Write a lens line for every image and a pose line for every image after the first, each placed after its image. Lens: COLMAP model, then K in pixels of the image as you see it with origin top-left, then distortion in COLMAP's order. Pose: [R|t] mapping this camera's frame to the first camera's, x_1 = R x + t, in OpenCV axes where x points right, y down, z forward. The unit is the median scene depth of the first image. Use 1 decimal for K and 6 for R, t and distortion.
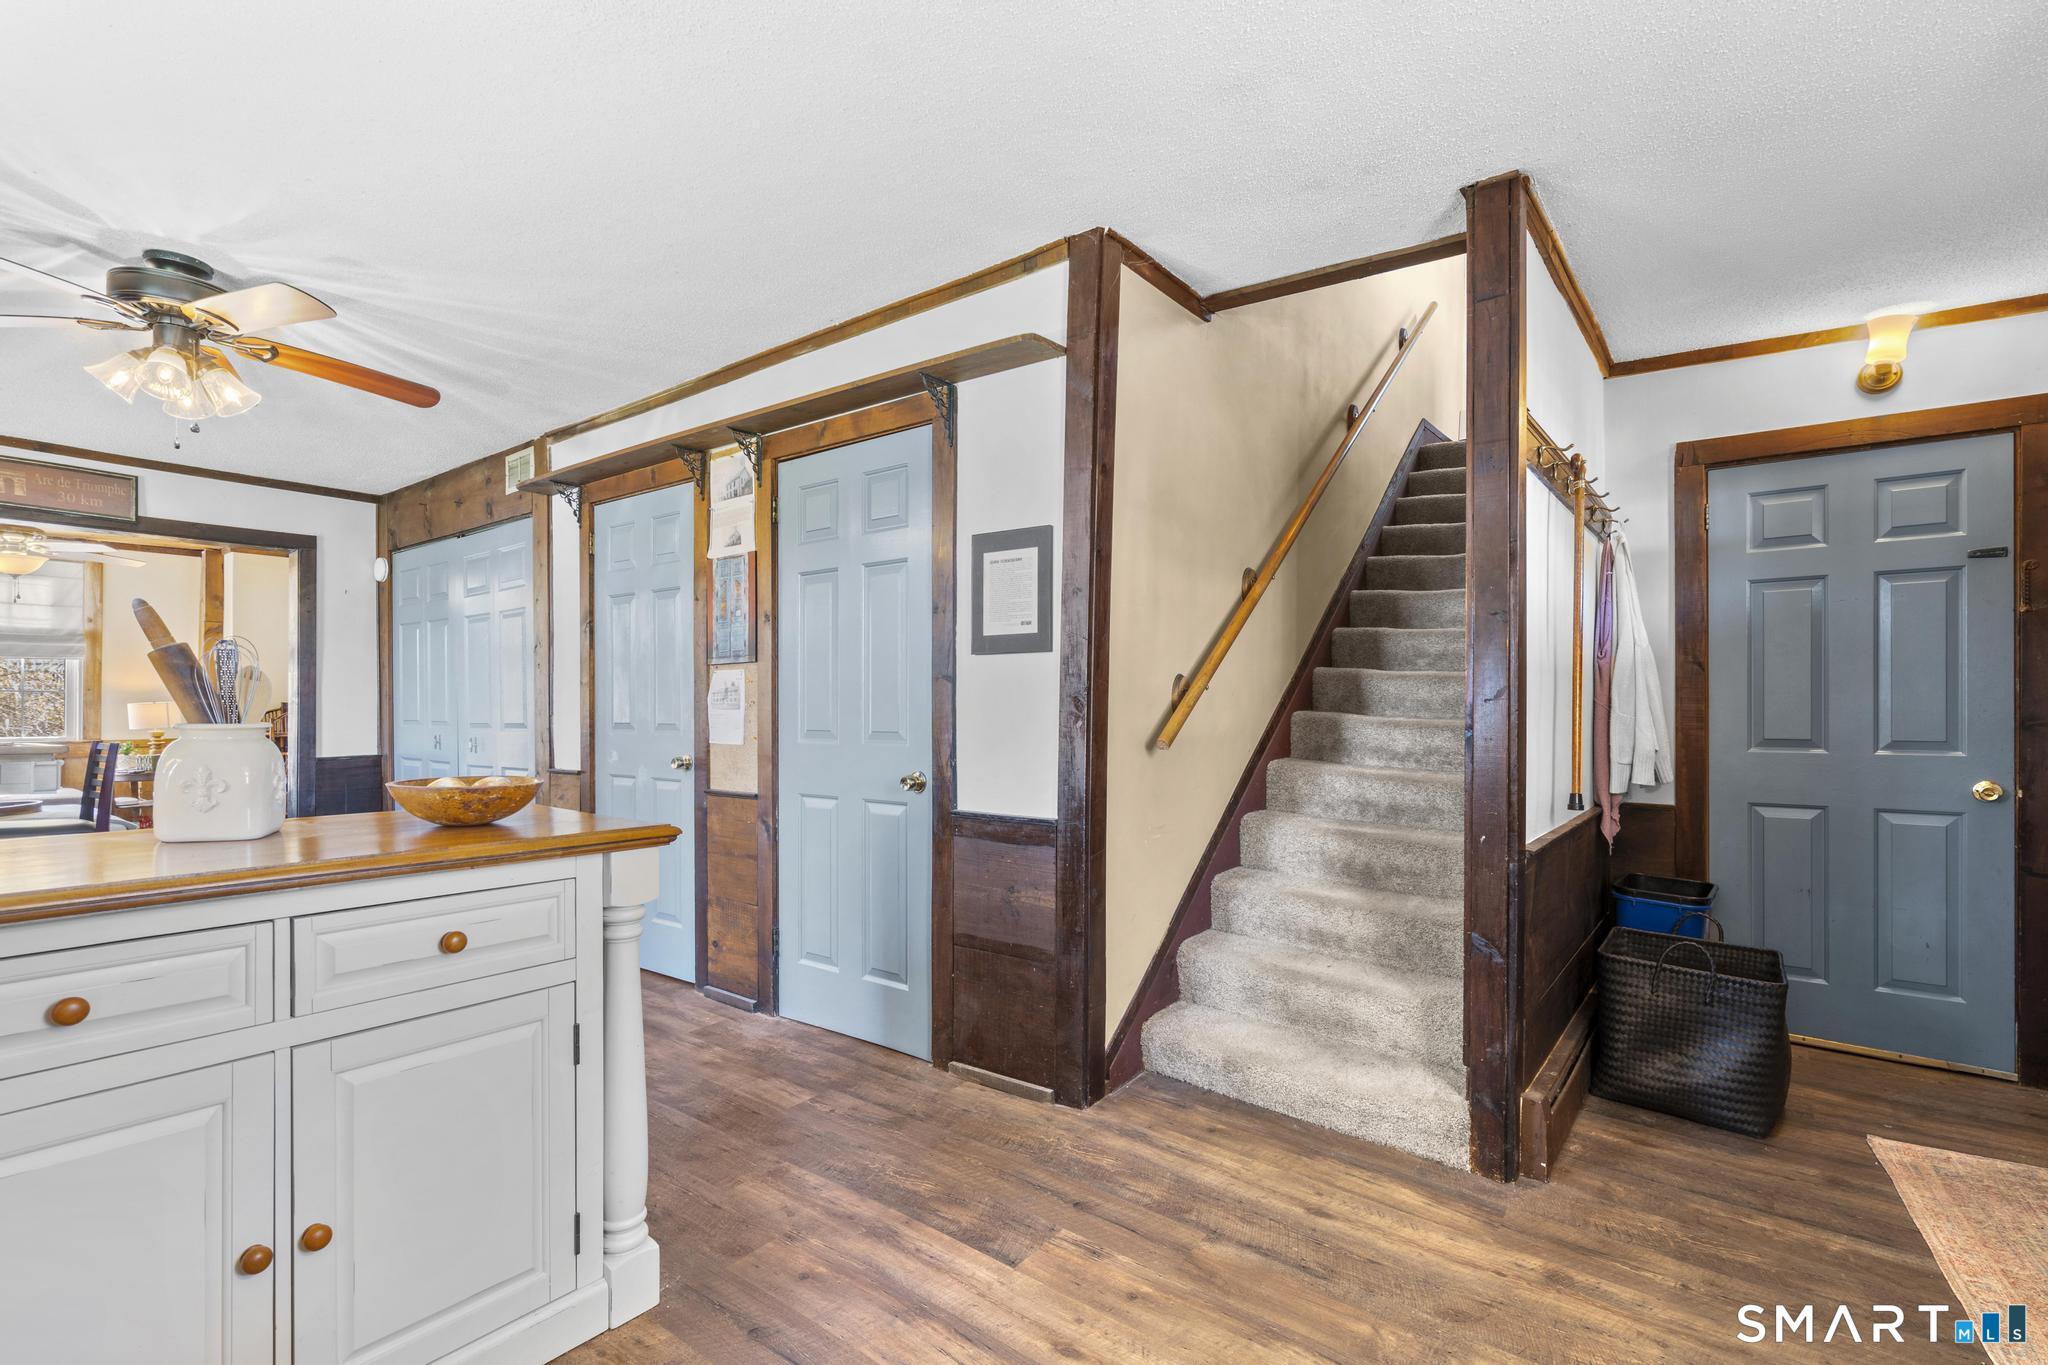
lens RADIAL K [[920.9, 0, 1012.5], [0, 920.9, 712.4], [0, 0, 1]] dist [-0.008175, 0.004238]
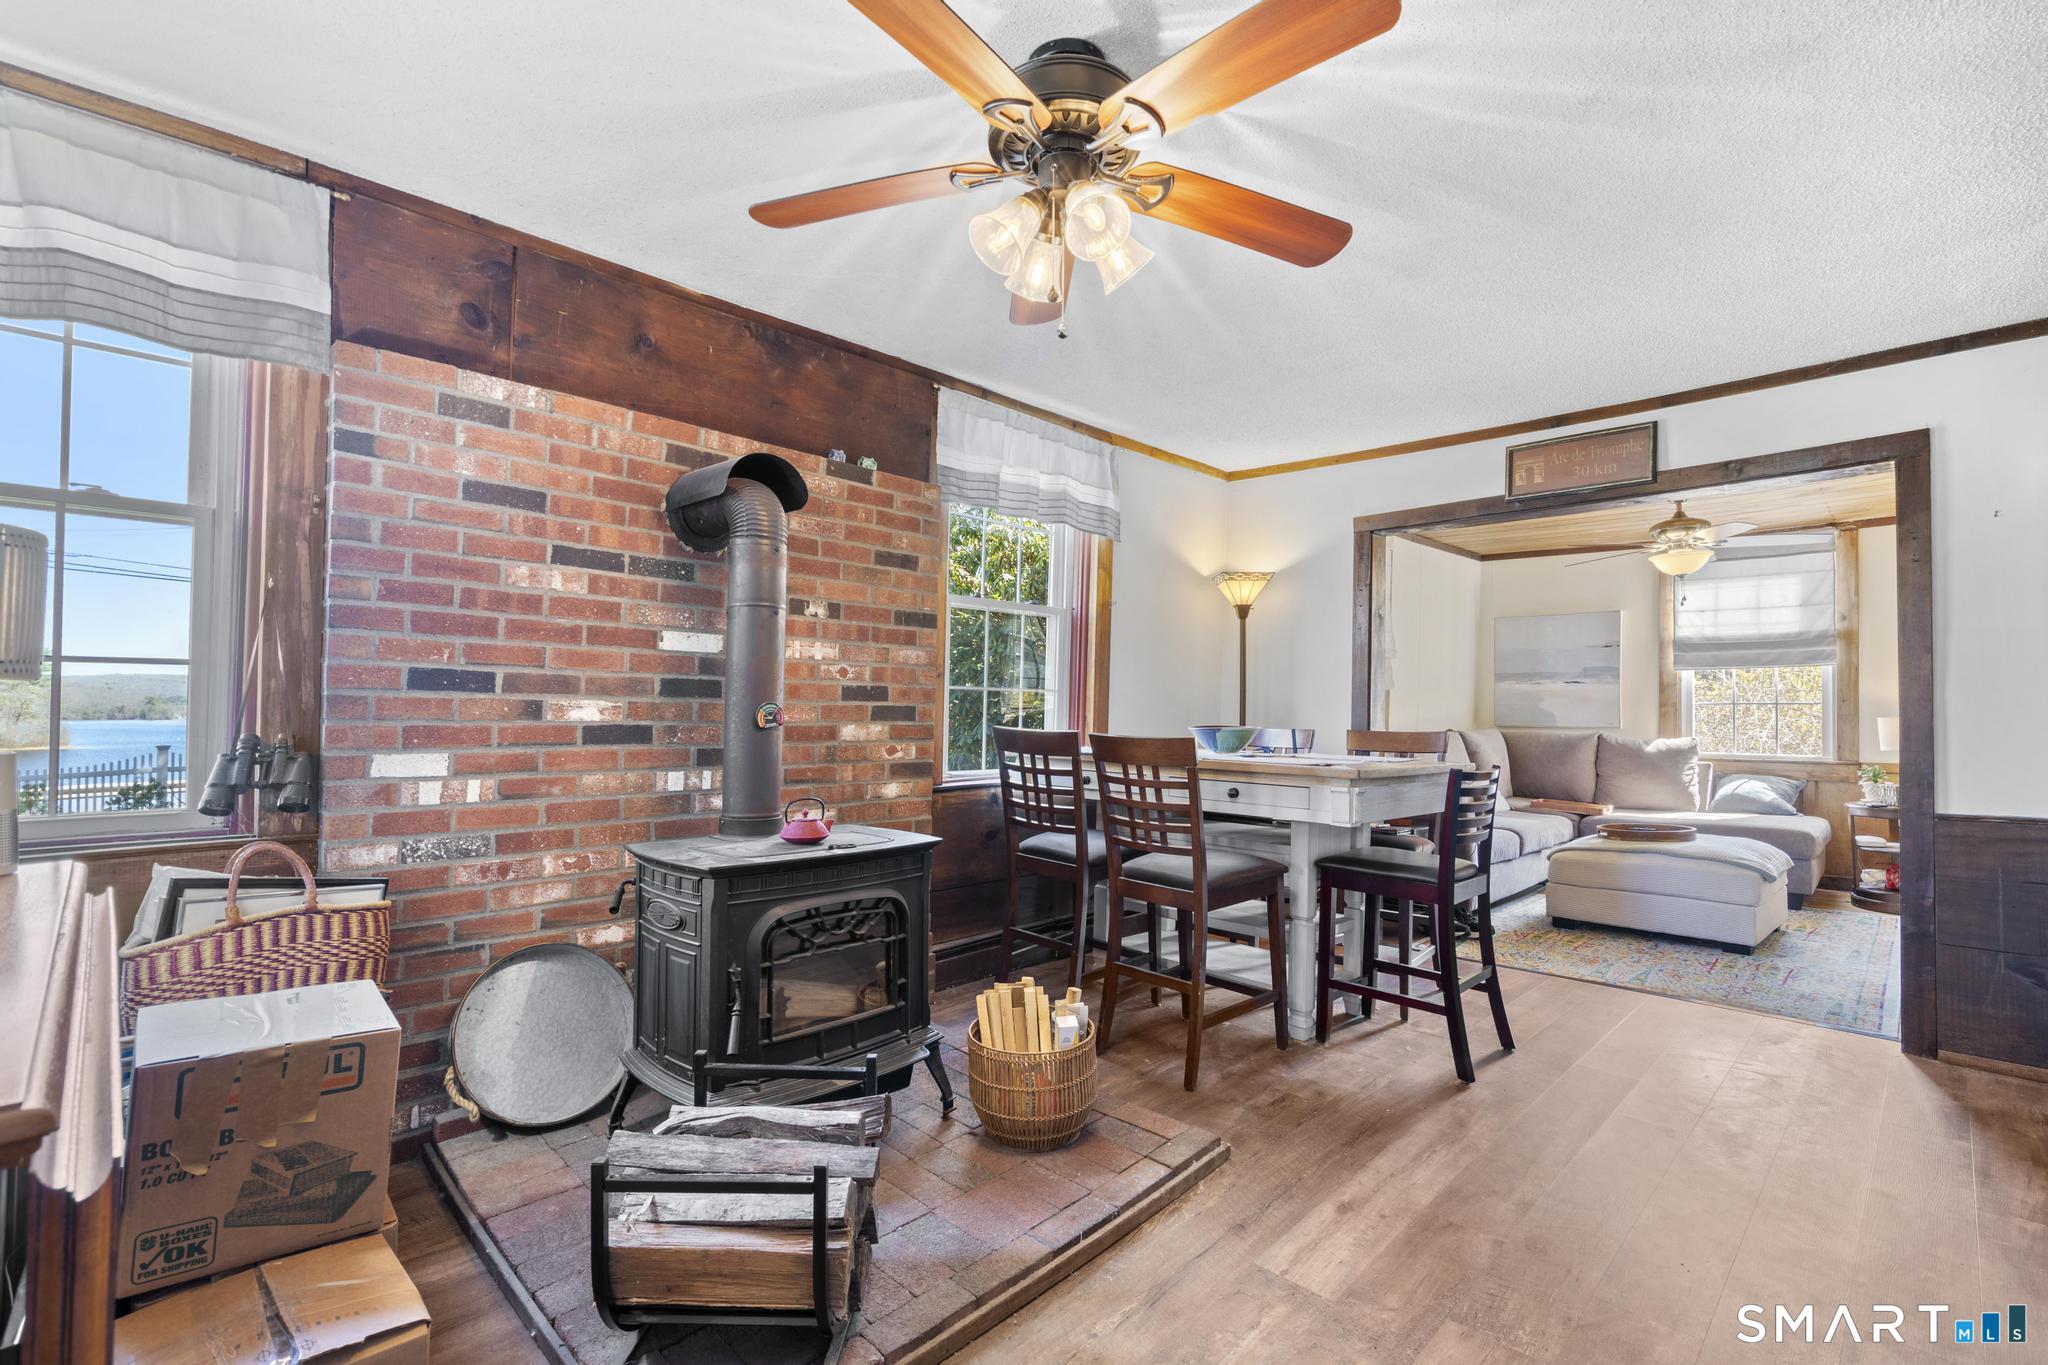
lens RADIAL K [[920.9, 0, 1021.0], [0, 920.9, 686.7], [0, 0, 1]] dist [-0.008175, 0.004238]
pose [[-0.130954, -0.031799, -0.990878, -0.119401], [-0.009950, 0.999477, -0.030760, -0.006407], [0.991339, 0.005831, -0.131202, 0.508292]]
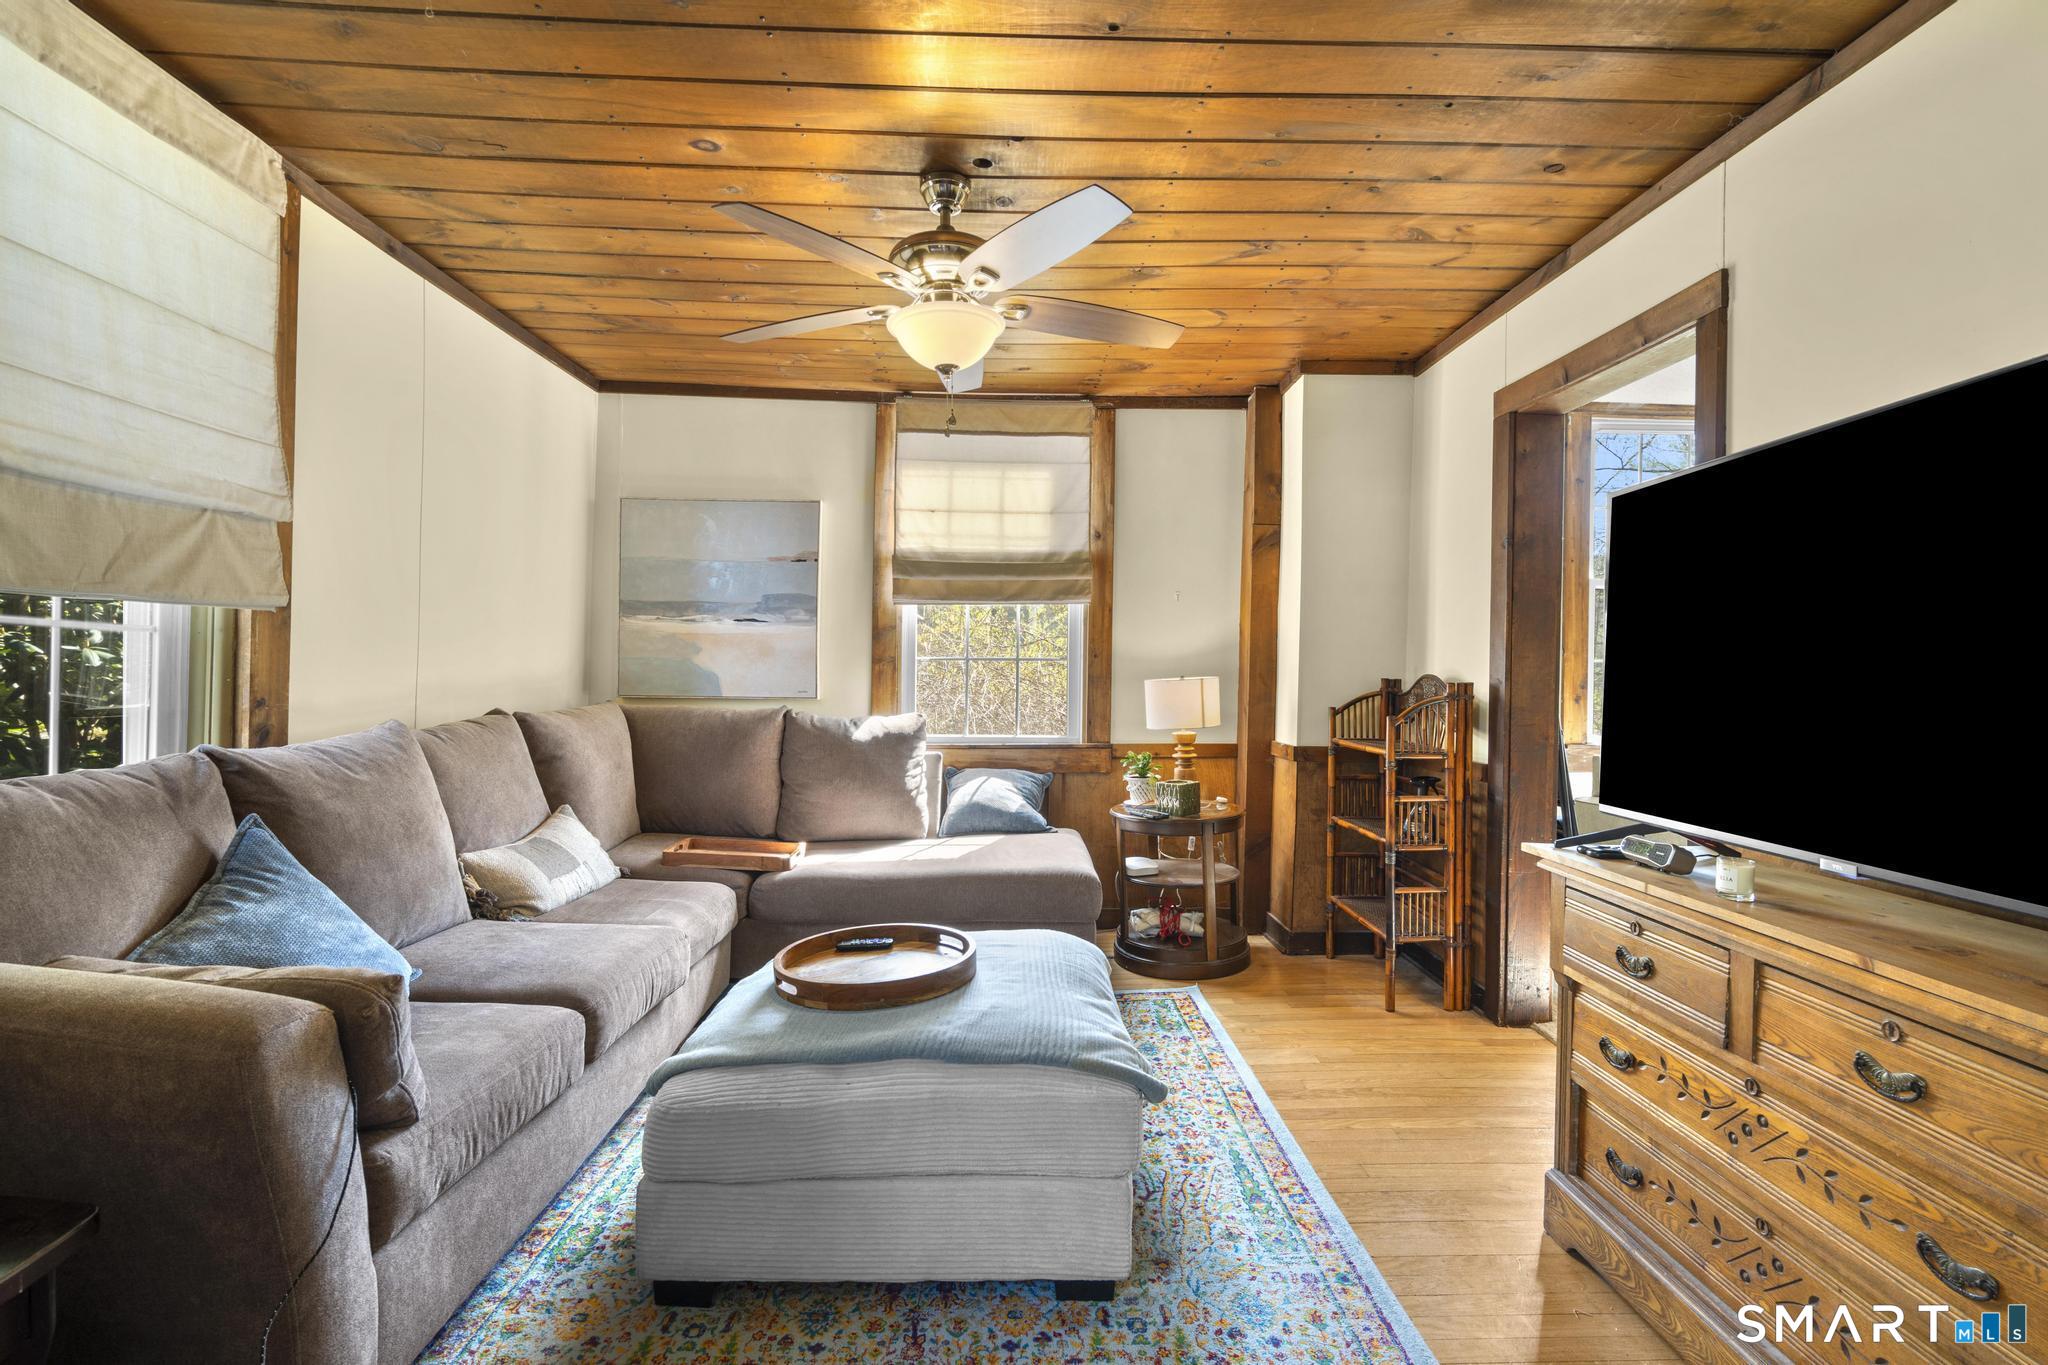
lens RADIAL K [[920.9, 0, 1010.9], [0, 920.9, 675.0], [0, 0, 1]] dist [-0.008175, 0.004238]
pose [[0.616506, 0.002291, -0.787347, -0.801614], [-0.005398, 0.999985, -0.001317, -0.015960], [0.787332, 0.005062, 0.616509, 0.825780]]
